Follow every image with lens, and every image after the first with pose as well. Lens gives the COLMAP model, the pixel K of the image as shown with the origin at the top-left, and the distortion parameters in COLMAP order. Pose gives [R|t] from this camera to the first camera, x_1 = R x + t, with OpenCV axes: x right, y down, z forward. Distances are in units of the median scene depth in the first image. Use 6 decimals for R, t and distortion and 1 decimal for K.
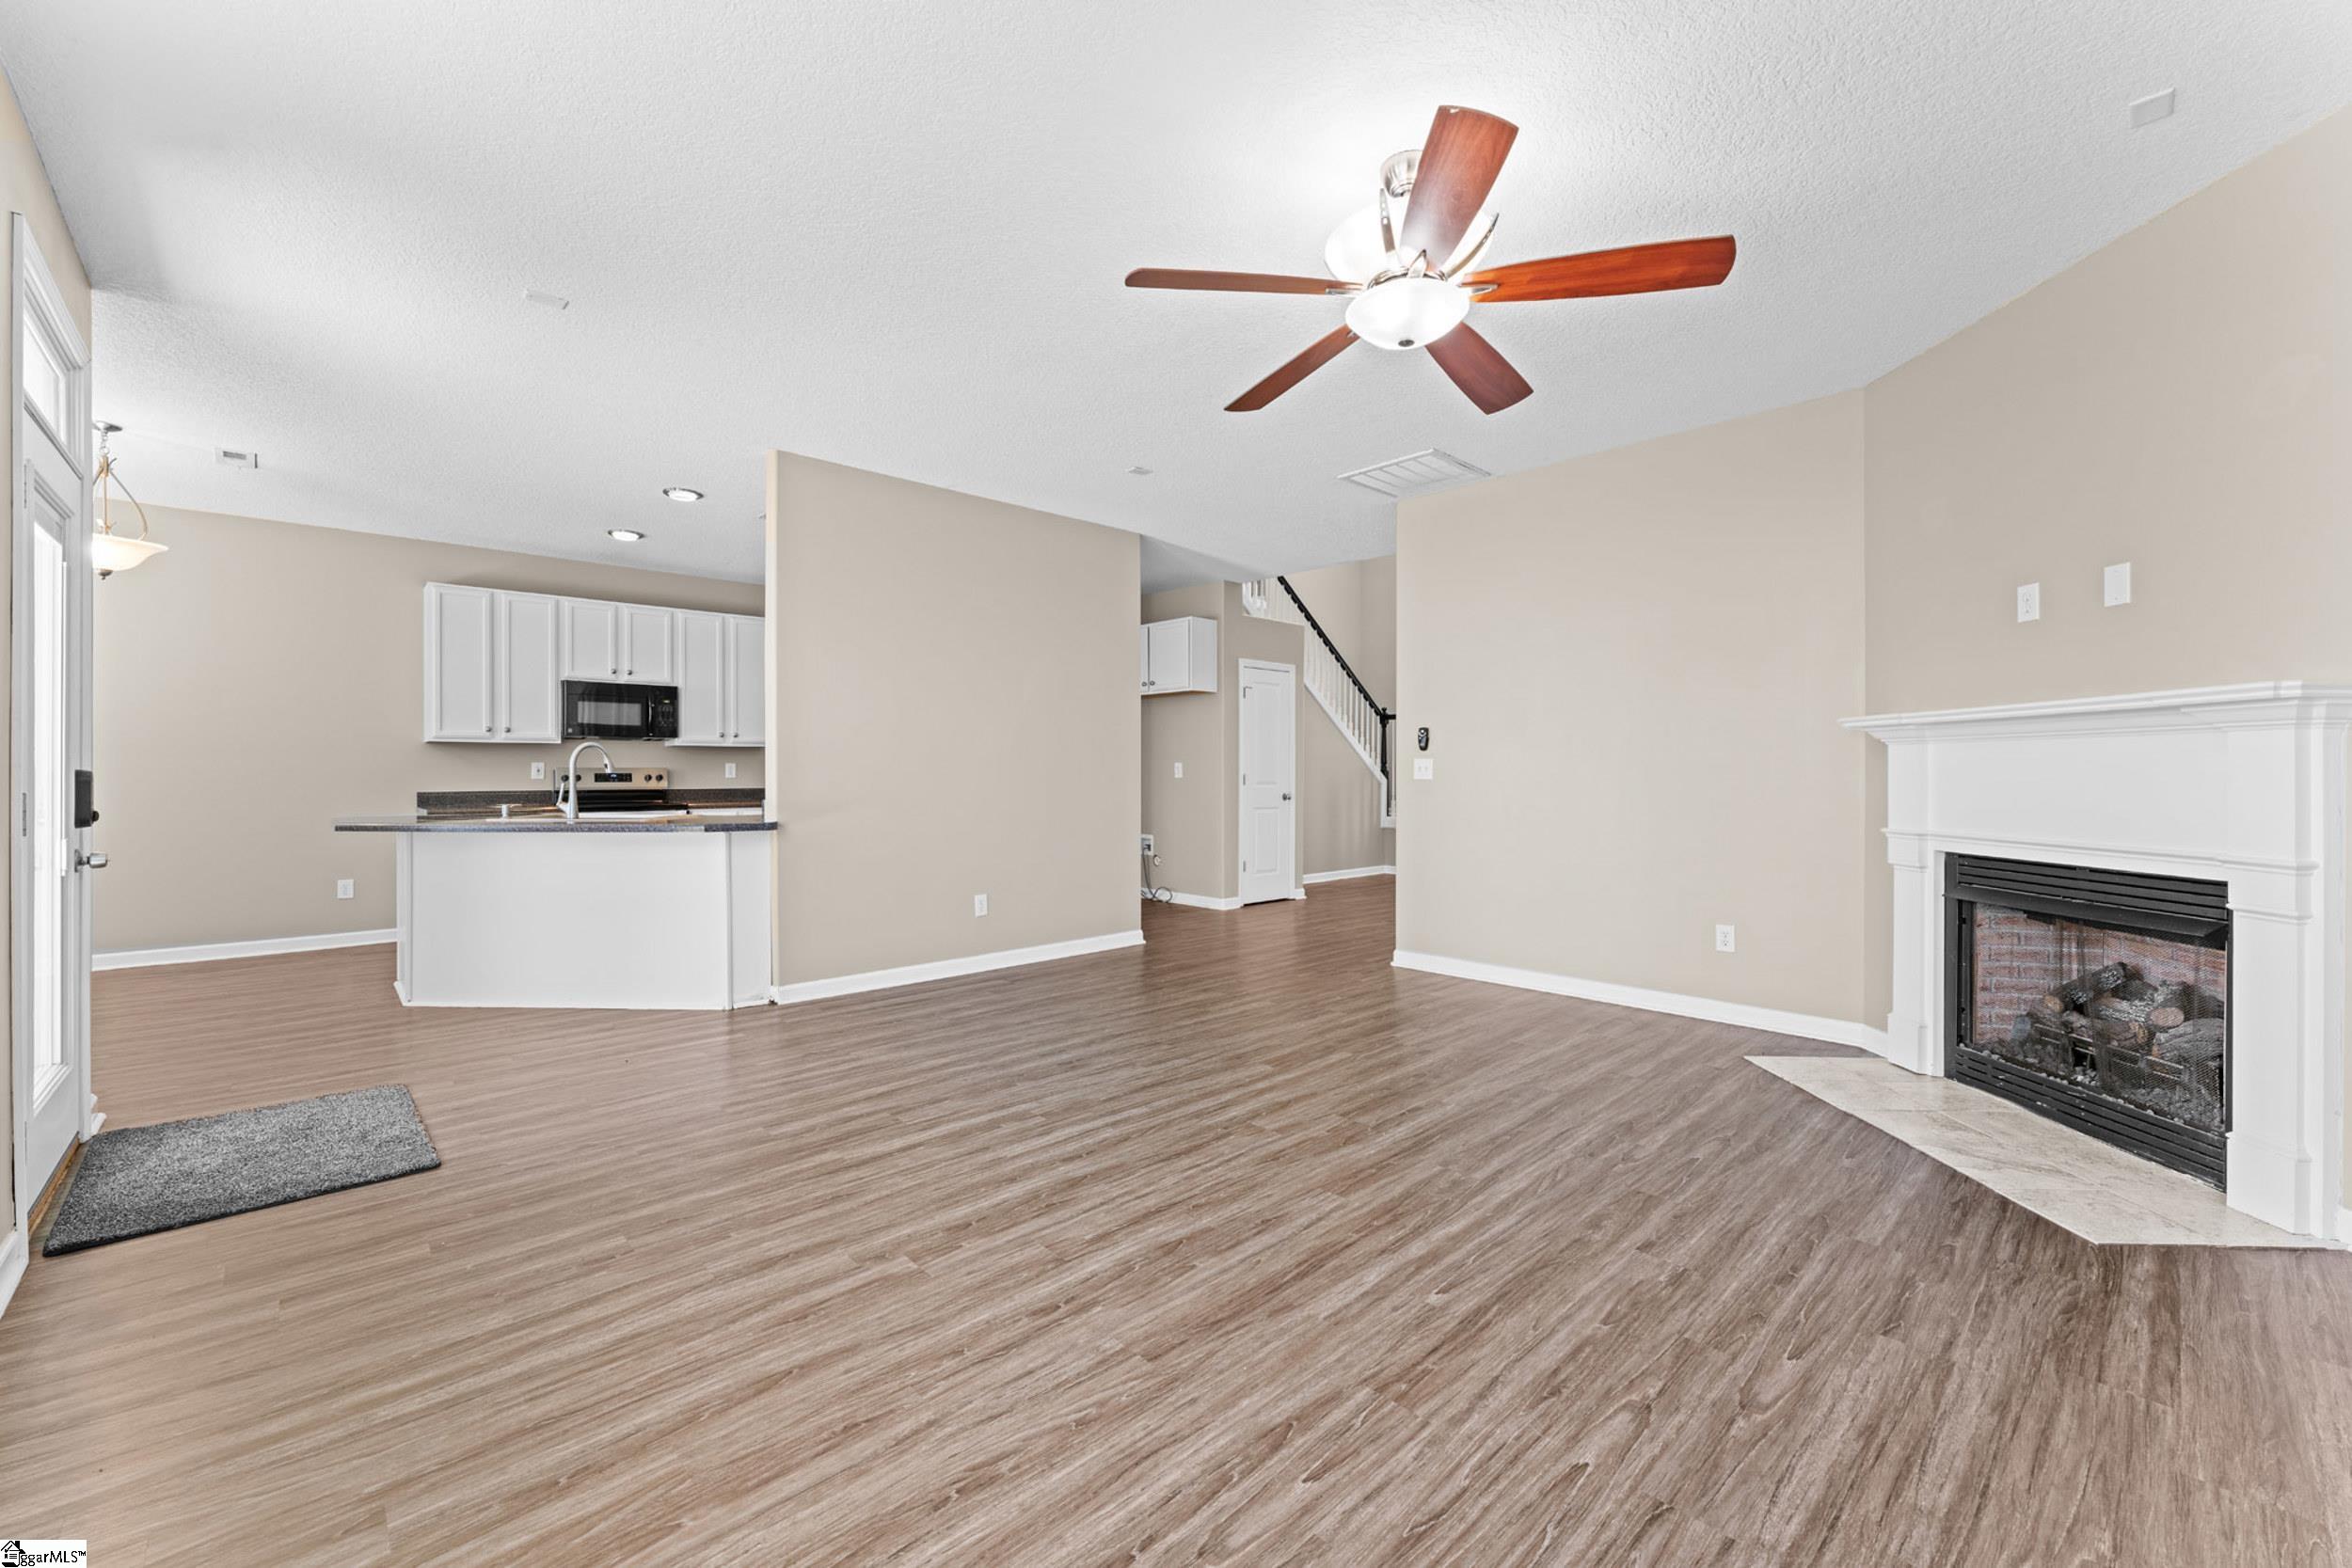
lens RADIAL K [[951.0, 0, 1183.0], [0, 951.0, 804.3], [0, 0, 1]] dist [0.000580, 0.000928]
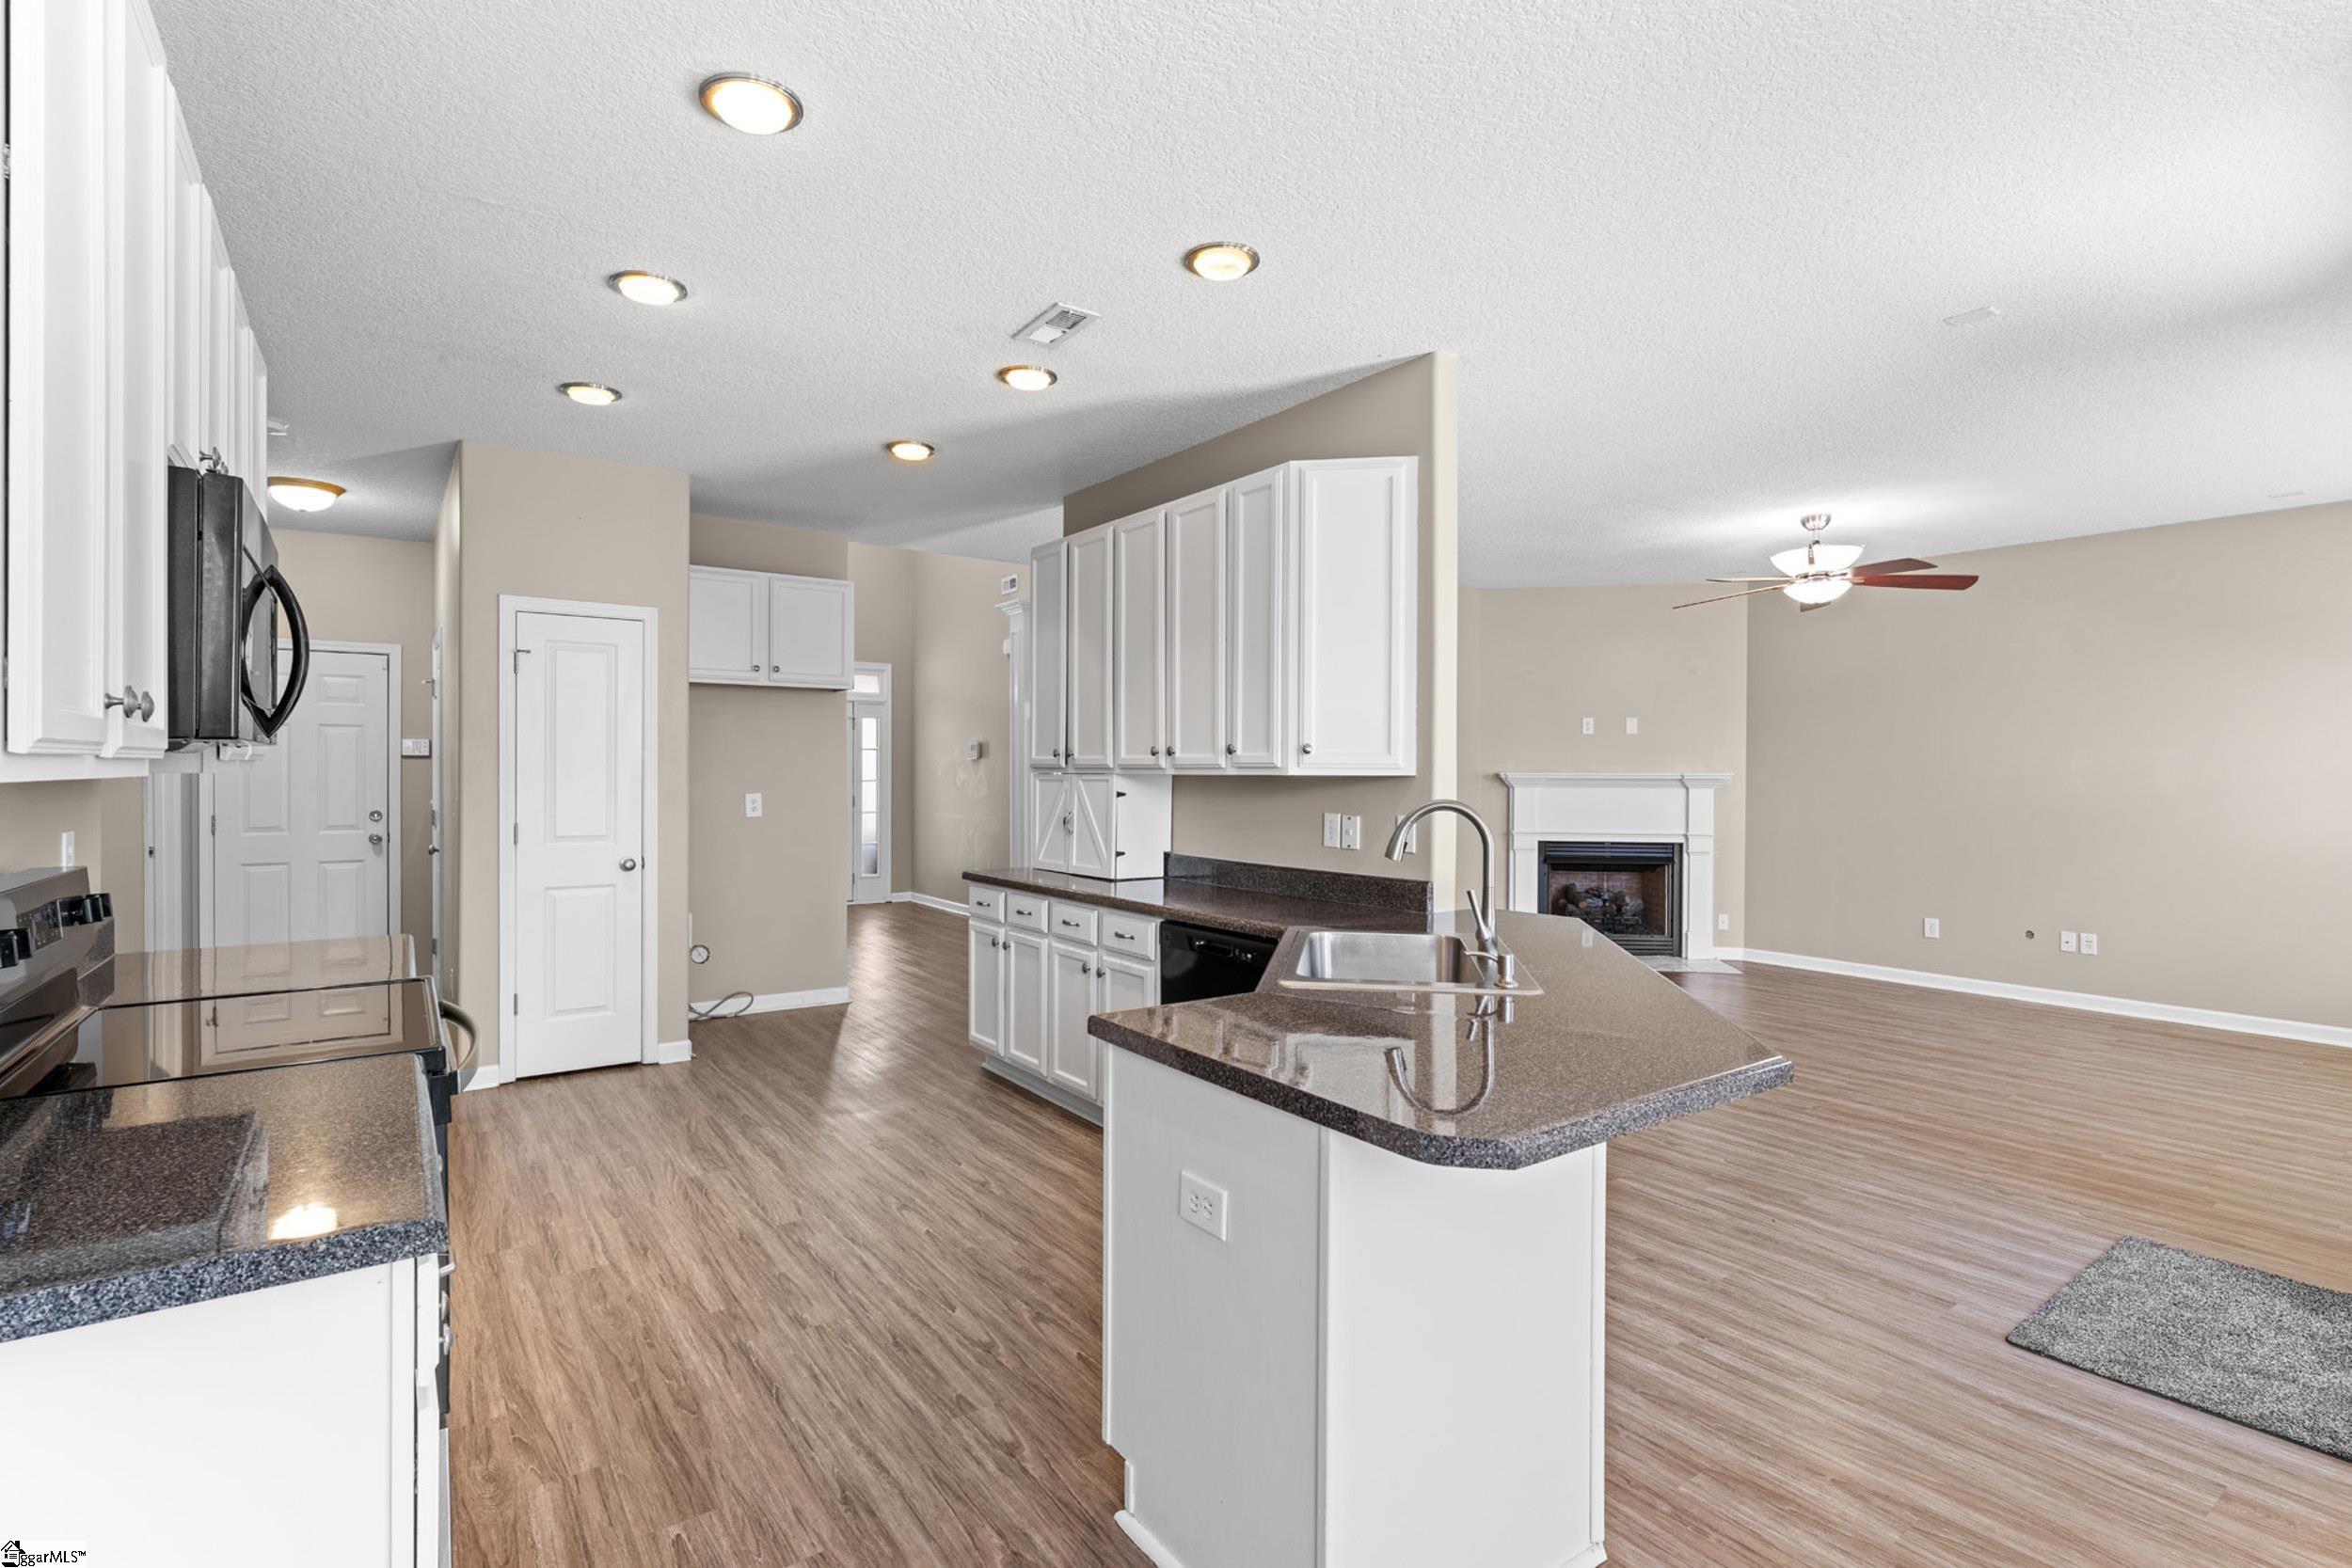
lens RADIAL K [[1097.5, 0, 1174.9], [0, 1097.5, 778.1], [0, 0, 1]] dist [0.003303, 0.001121]
pose [[0.142266, -0.010863, 0.989769, -1.843213], [0.028261, 0.999577, 0.006908, -0.135468], [-0.989425, 0.026989, 0.142513, 1.609141]]
